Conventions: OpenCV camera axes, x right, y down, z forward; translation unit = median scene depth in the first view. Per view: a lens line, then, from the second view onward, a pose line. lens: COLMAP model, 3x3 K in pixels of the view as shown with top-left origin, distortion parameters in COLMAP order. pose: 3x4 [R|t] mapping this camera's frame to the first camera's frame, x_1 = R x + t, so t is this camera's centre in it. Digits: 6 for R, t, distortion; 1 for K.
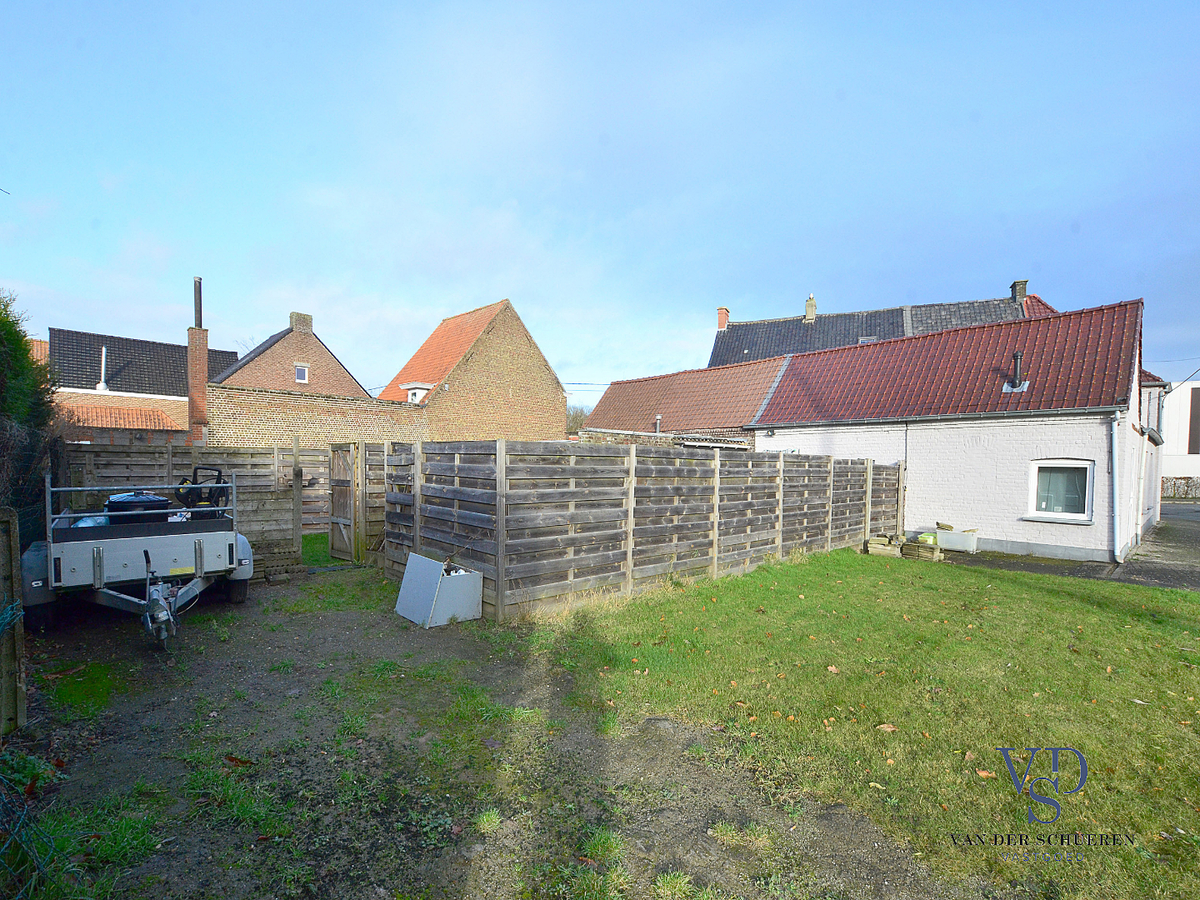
lens RADIAL K [[530.4, 0, 611.6], [0, 530.4, 478.8], [0, 0, 1]] dist [-0.031373, 0.003050]
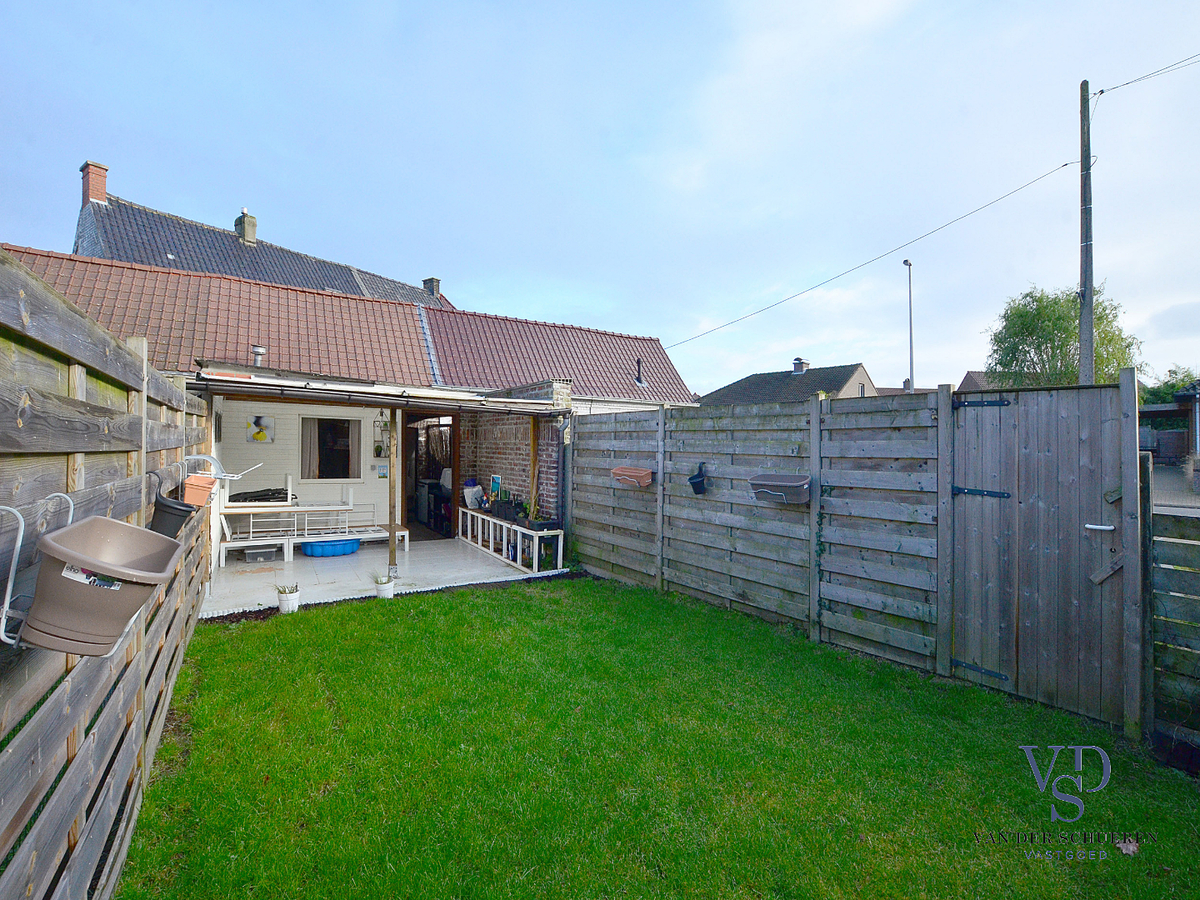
lens RADIAL K [[530.4, 0, 610.8], [0, 530.4, 437.1], [0, 0, 1]] dist [-0.031373, 0.003050]
pose [[0.155463, 0.002537, 0.987838, -0.302325], [0.011772, 0.999921, -0.004421, -0.010766], [-0.987772, 0.012316, 0.155421, 0.390643]]
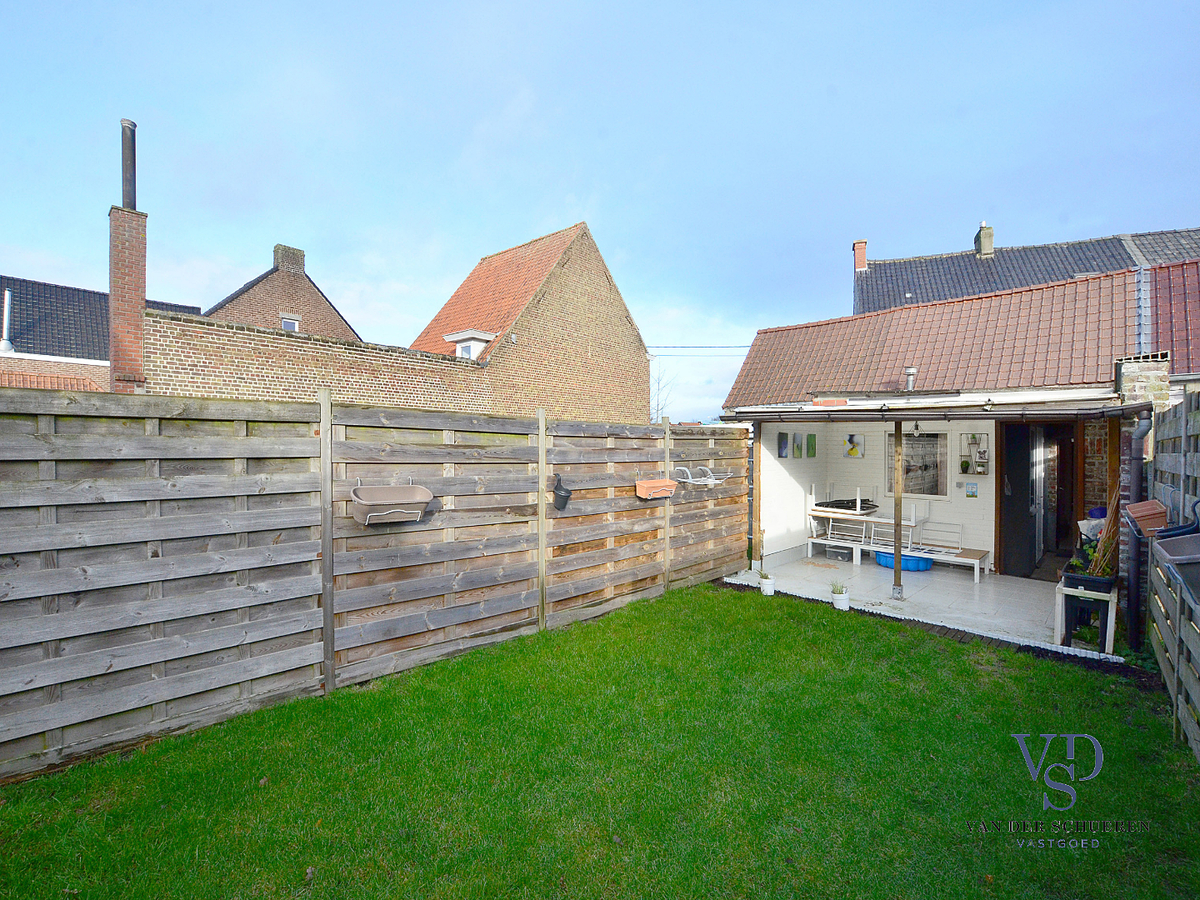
lens RADIAL K [[530.4, 0, 608.7], [0, 530.4, 452.0], [0, 0, 1]] dist [-0.031373, 0.003050]
pose [[0.998971, -0.010409, 0.044139, -0.213523], [0.011311, 0.999731, -0.020233, -0.009799], [-0.043917, 0.020712, 0.998820, 0.299224]]
